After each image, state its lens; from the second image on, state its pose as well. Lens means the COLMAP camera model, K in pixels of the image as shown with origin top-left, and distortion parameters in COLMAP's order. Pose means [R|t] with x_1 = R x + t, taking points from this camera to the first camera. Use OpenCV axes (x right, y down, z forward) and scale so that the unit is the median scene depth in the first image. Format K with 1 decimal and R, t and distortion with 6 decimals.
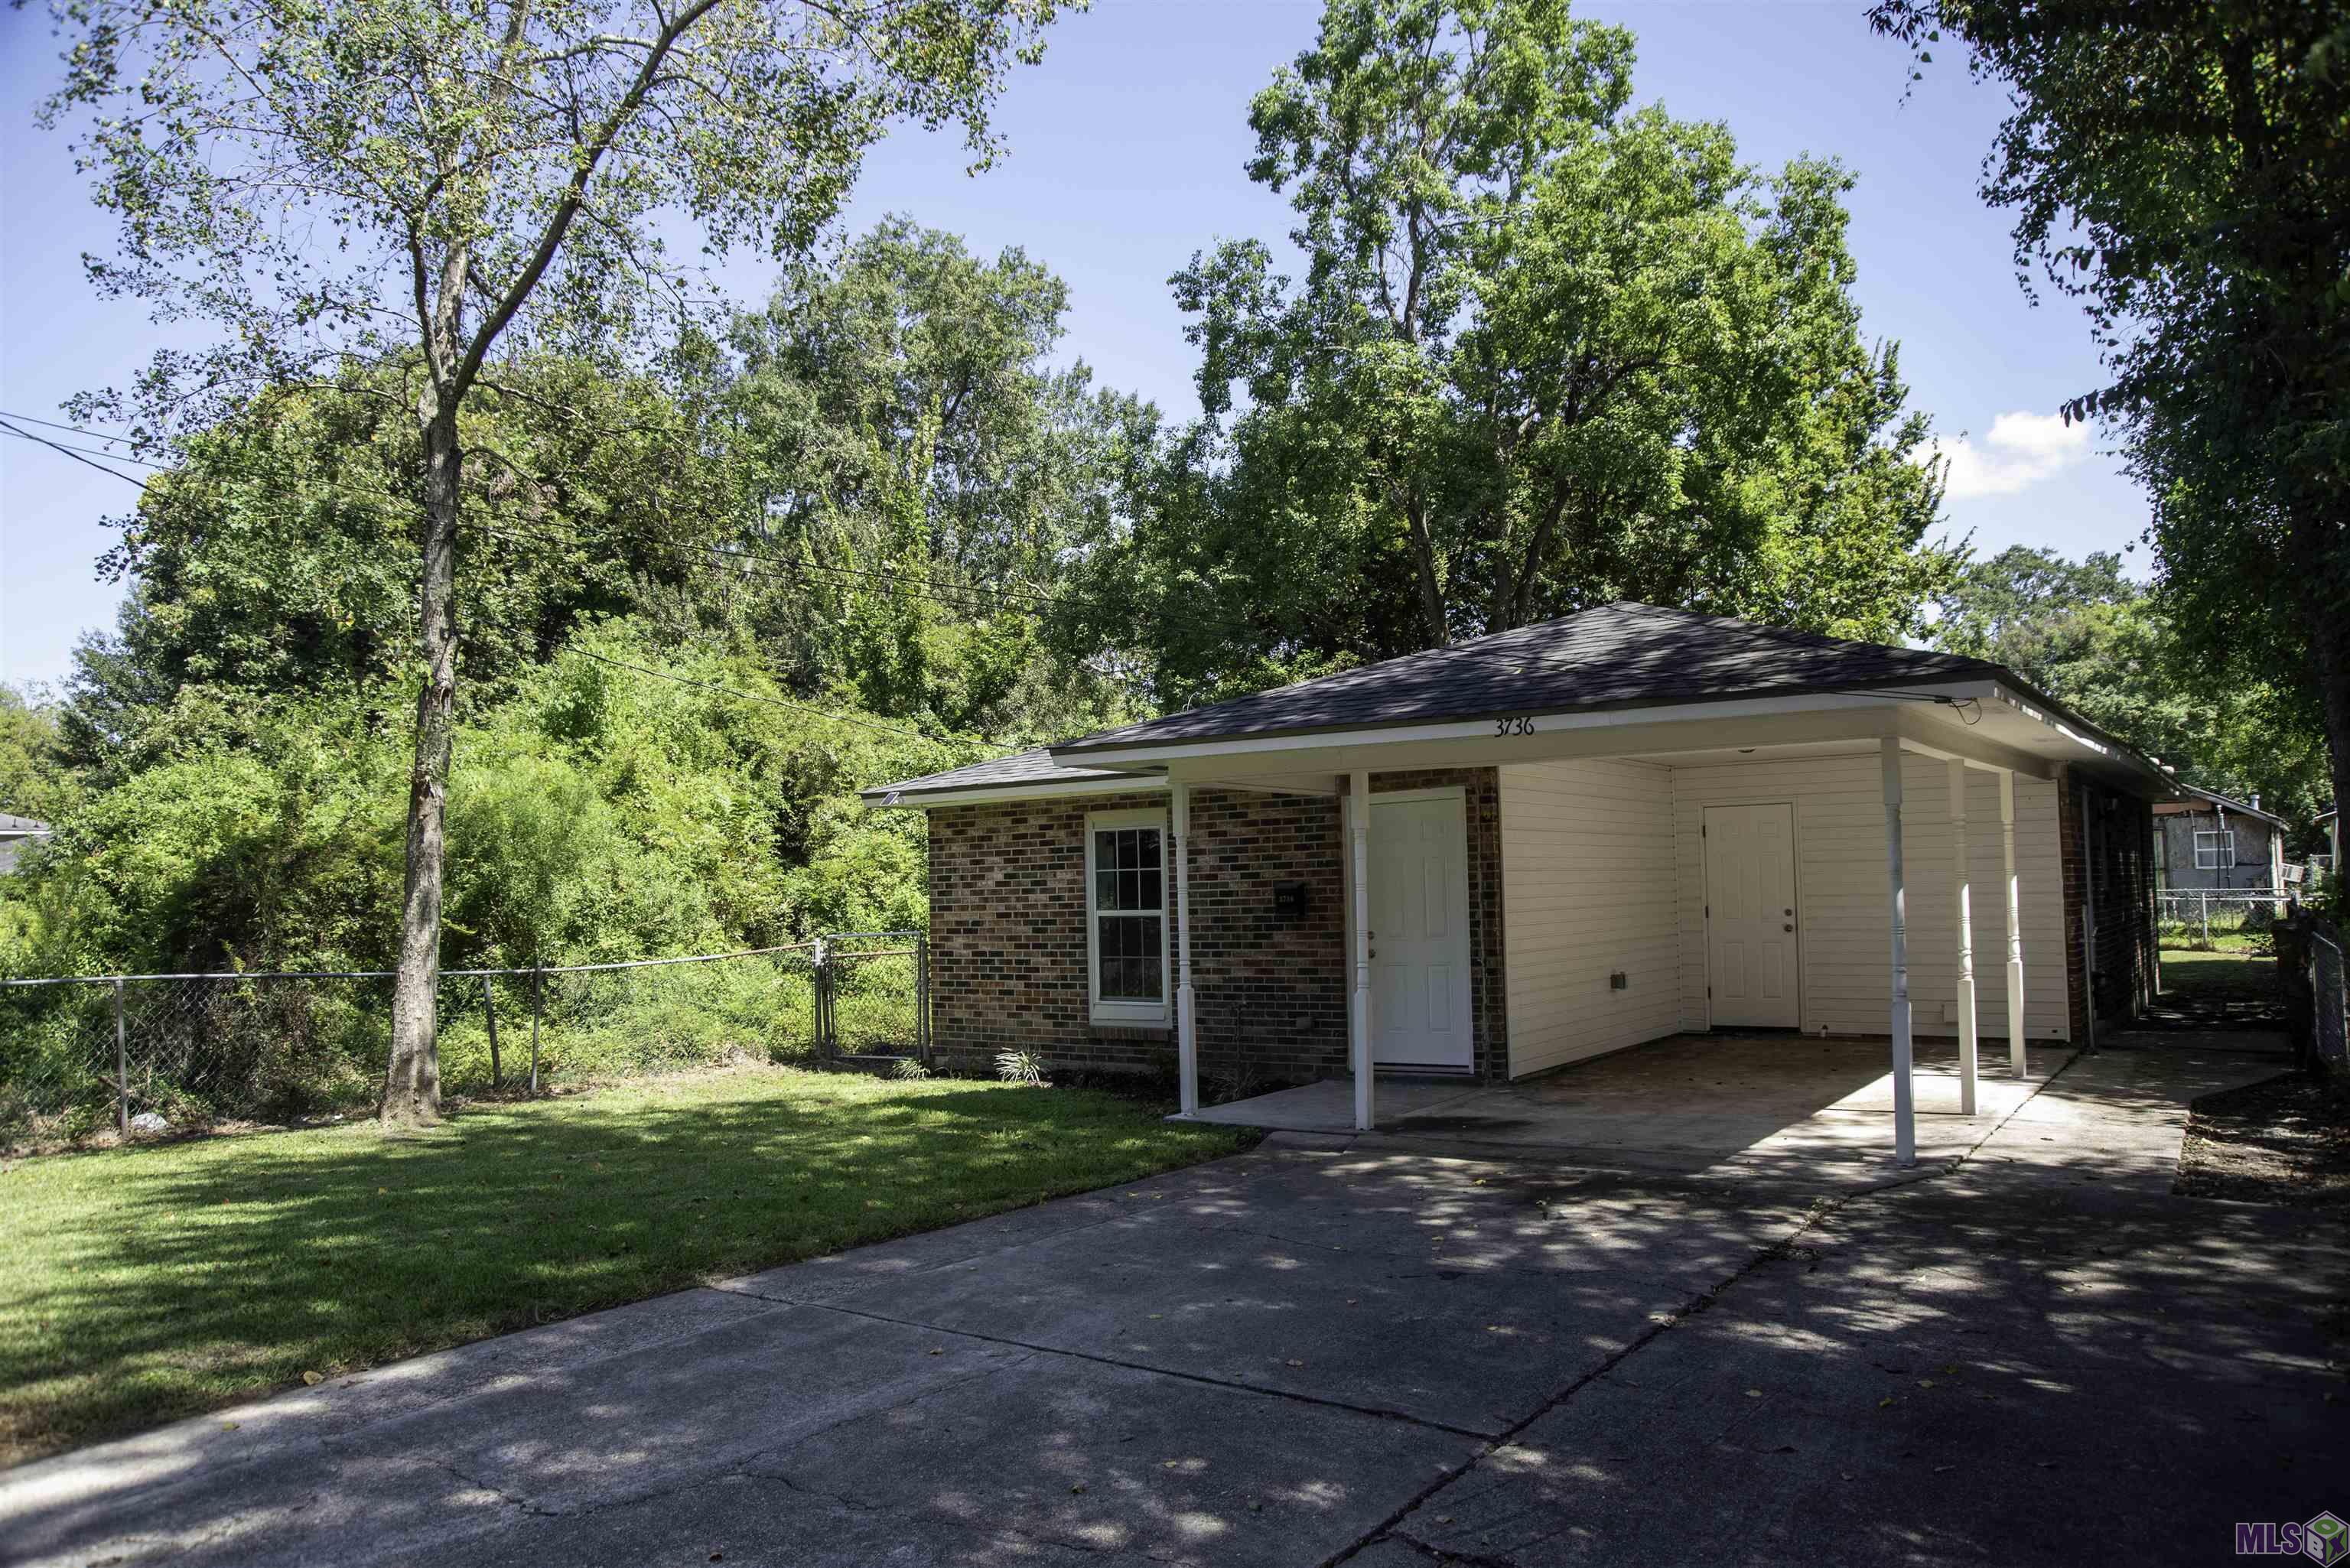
lens RADIAL K [[1585.4, 0, 1172.9], [0, 1585.4, 802.9], [0, 0, 1]] dist [-0.143903, 0.114617]
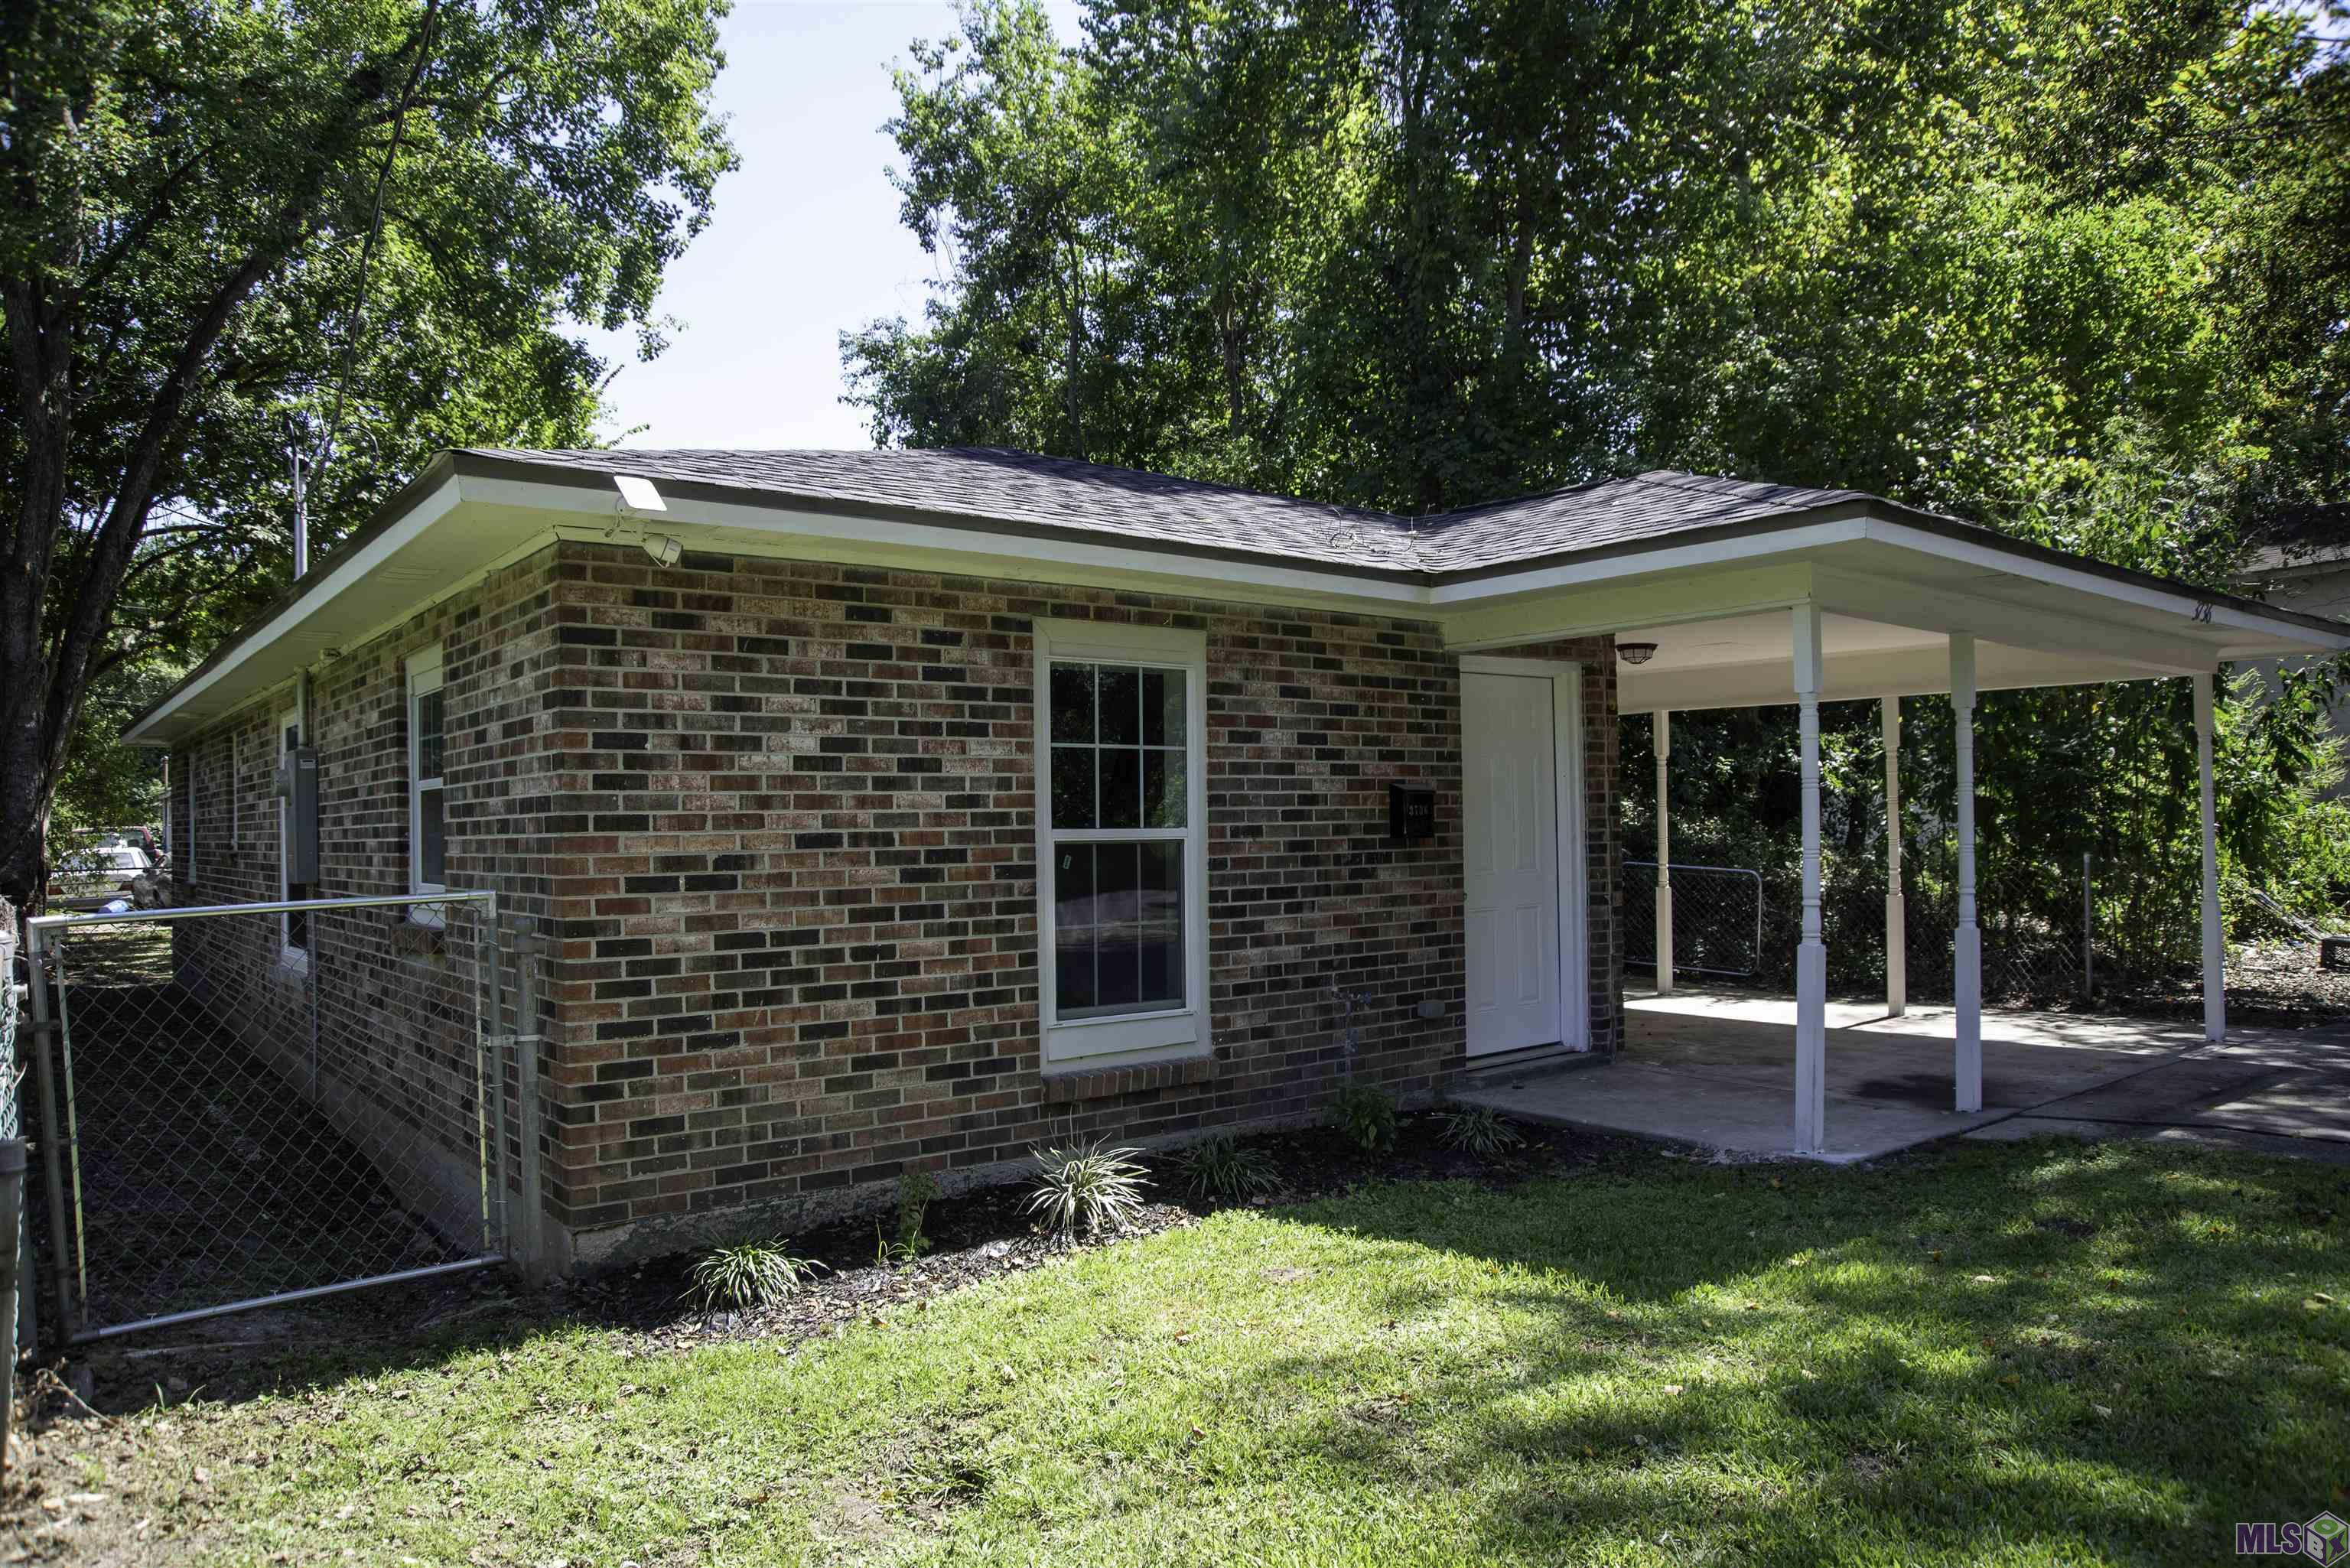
lens RADIAL K [[1585.4, 0, 1172.9], [0, 1585.4, 802.9], [0, 0, 1]] dist [-0.143903, 0.114617]
pose [[0.270776, 0.035111, 0.962002, -0.481403], [-0.047495, 0.998605, -0.023078, 0.068075], [-0.961470, -0.039441, 0.272066, 0.824675]]
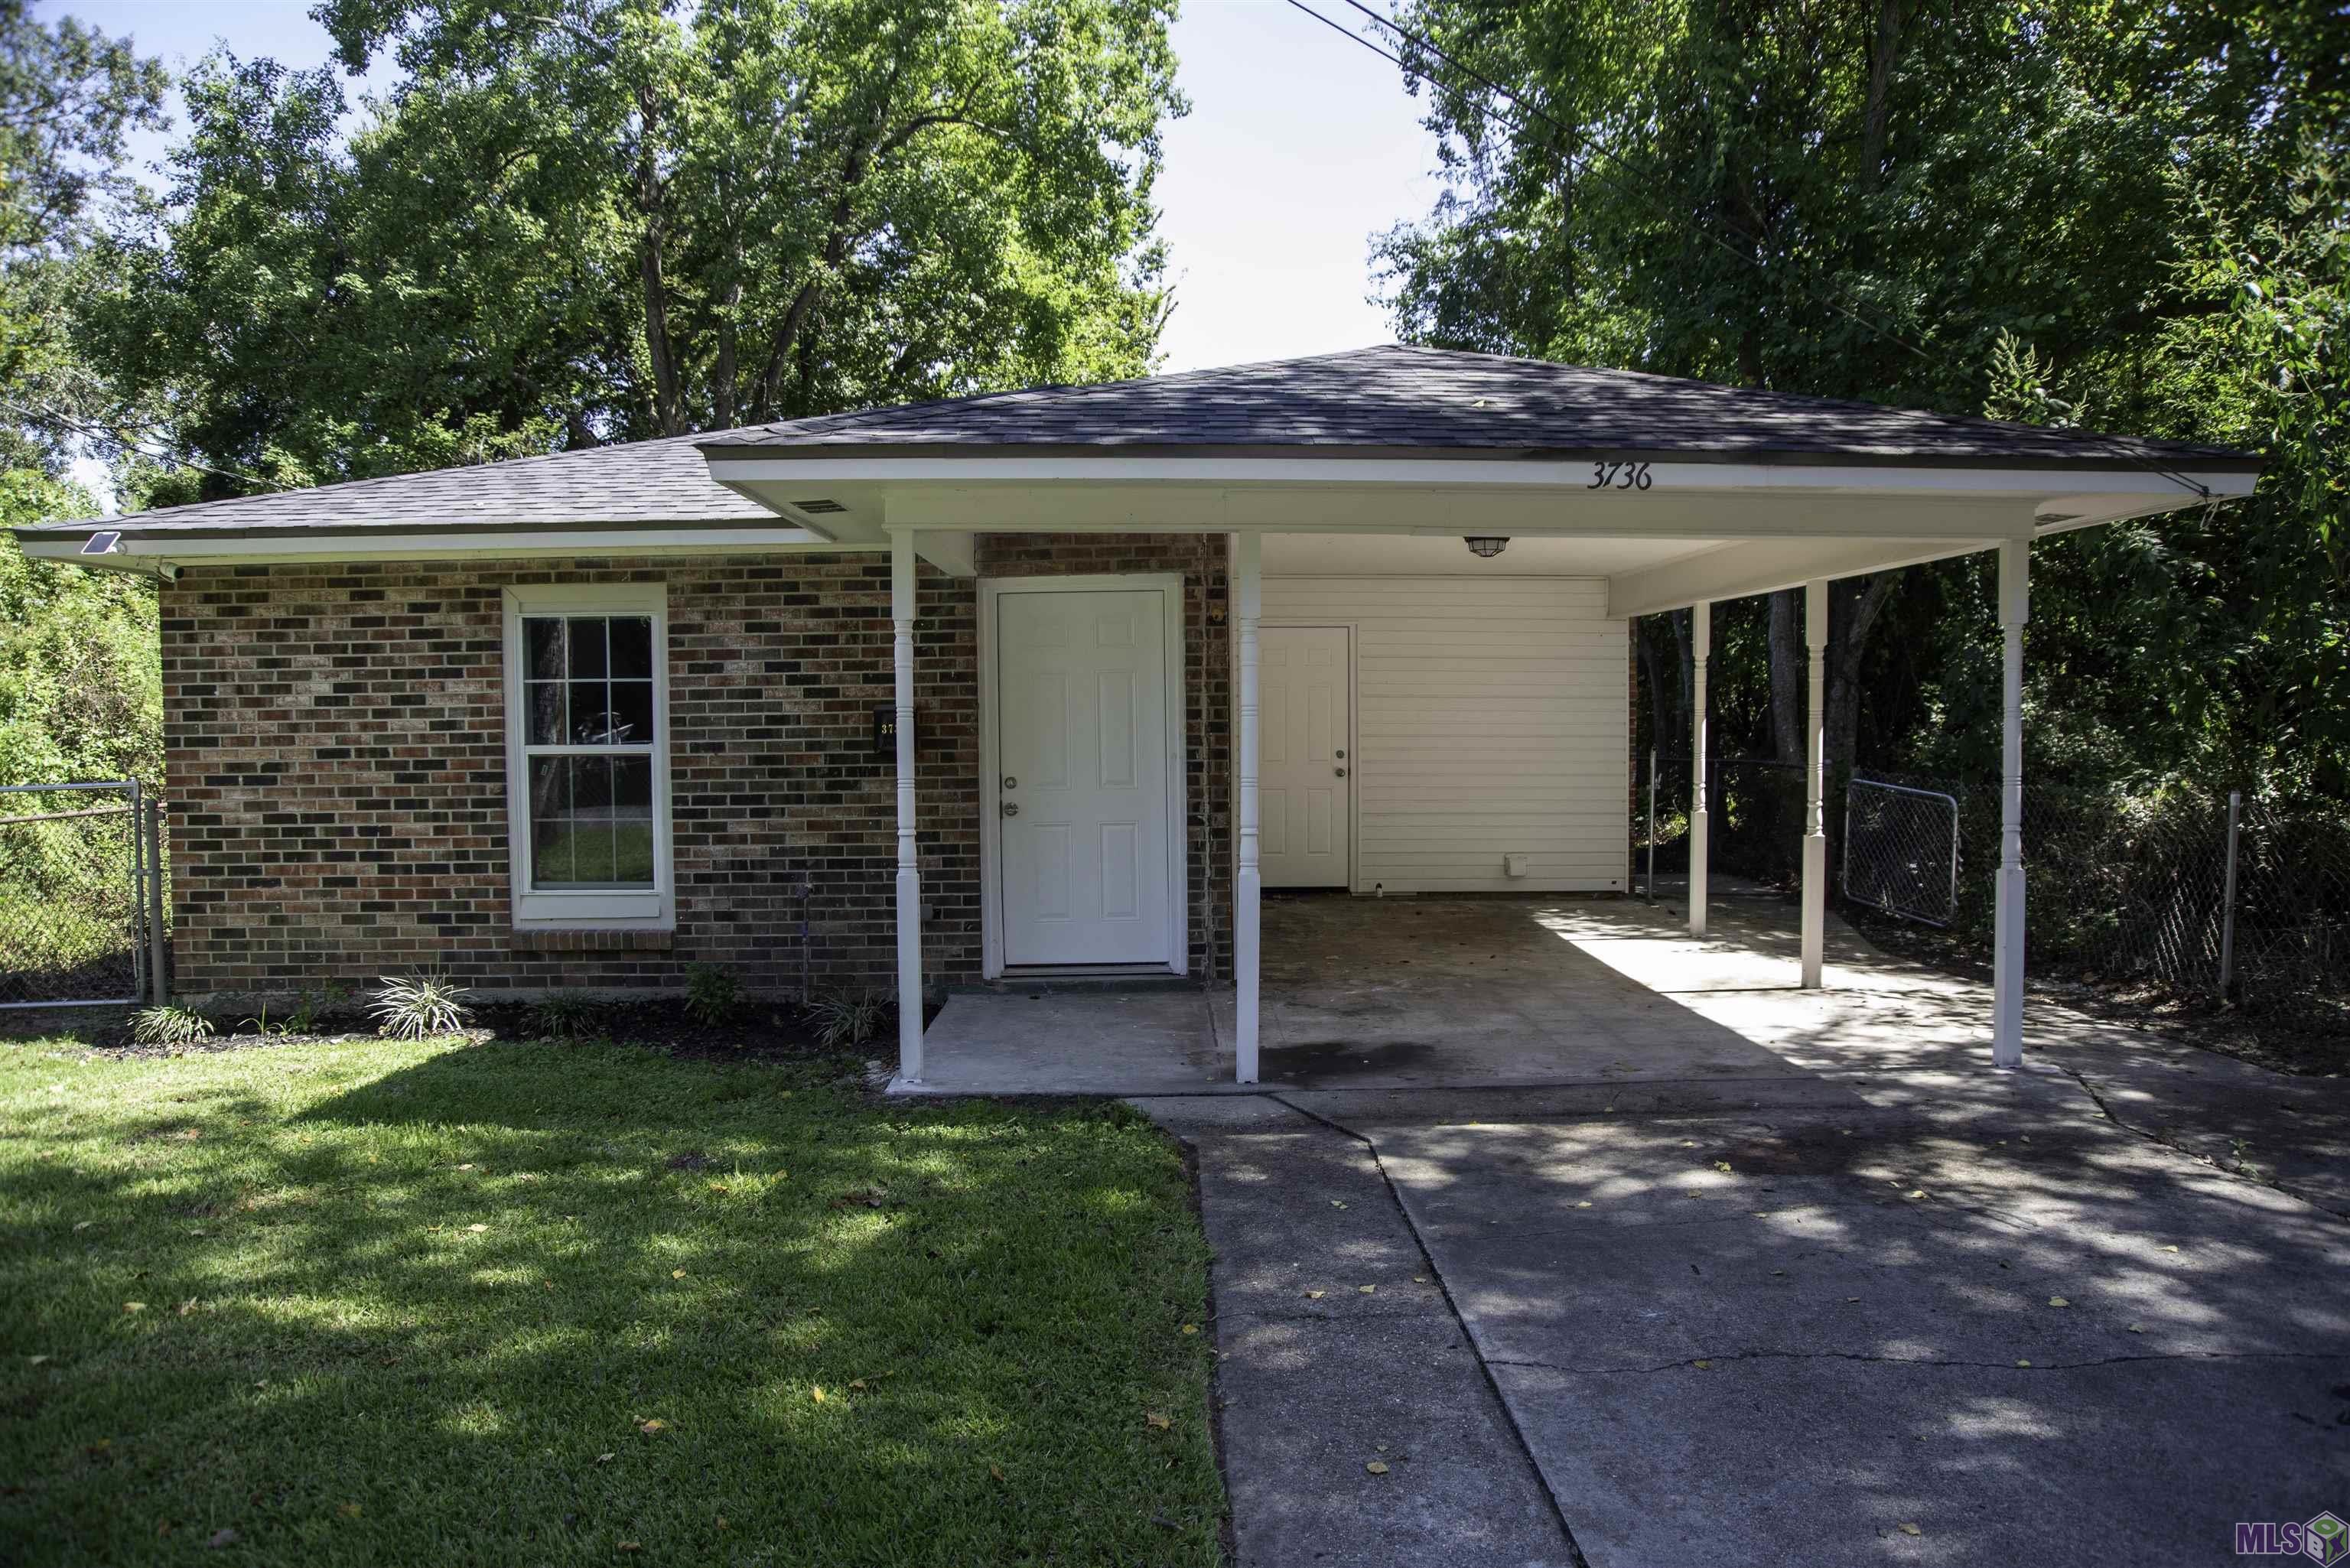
lens RADIAL K [[1585.4, 0, 1172.9], [0, 1585.4, 802.9], [0, 0, 1]] dist [-0.143903, 0.114617]
pose [[0.794923, -0.015766, 0.606505, -0.211471], [-0.045641, 0.995276, 0.085692, 0.026306], [-0.604991, -0.095800, 0.790448, 0.359147]]
